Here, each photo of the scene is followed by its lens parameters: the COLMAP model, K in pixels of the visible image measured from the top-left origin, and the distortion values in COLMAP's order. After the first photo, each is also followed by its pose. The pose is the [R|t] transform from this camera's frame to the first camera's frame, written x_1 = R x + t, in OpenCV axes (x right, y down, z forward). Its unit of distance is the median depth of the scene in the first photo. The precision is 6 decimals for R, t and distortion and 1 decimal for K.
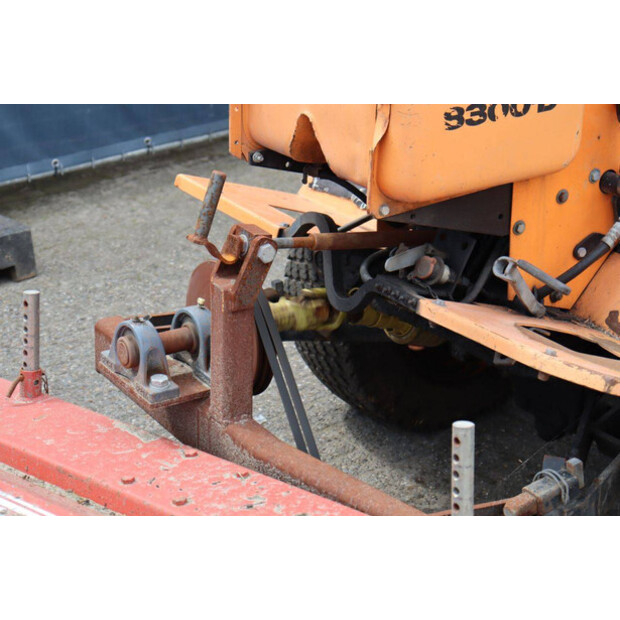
lens RADIAL K [[1580.3, 0, 310.0], [0, 1580.3, 310.0], [0, 0, 1]] dist [0.402089, 0.402615]
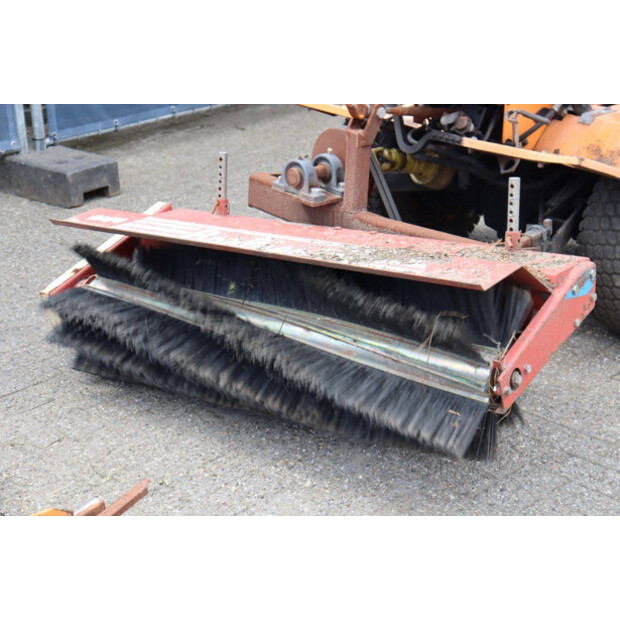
lens RADIAL K [[1448.0, 0, 310.0], [0, 1448.0, 310.0], [0, 0, 1]] dist [0.377413, 0.277285]
pose [[0.988607, -0.032844, 0.146894, -0.344669], [0.037037, 0.998978, -0.025901, 0.219792], [-0.145893, 0.031047, 0.988813, -0.614108]]
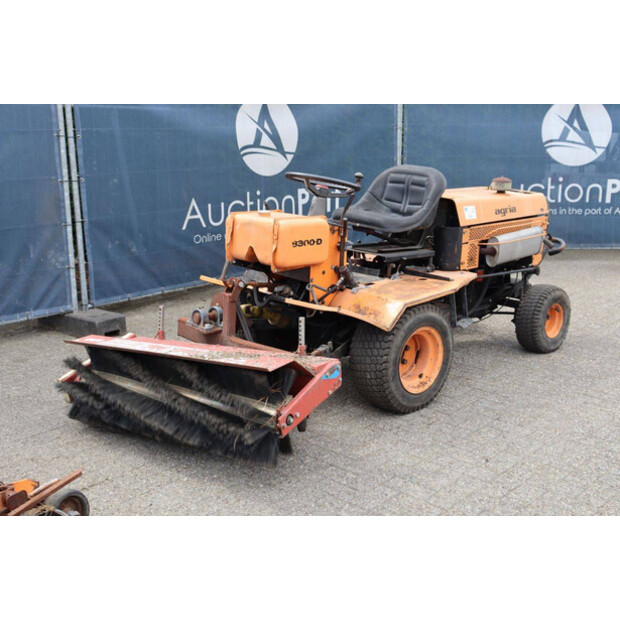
lens RADIAL K [[887.9, 0, 310.0], [0, 887.9, 310.0], [0, 0, 1]] dist [0.078415, 0.062455]
pose [[0.988086, -0.006255, 0.153772, -0.167873], [0.030257, 0.987568, -0.154254, 0.305265], [-0.150896, 0.157069, 0.975992, -0.857074]]
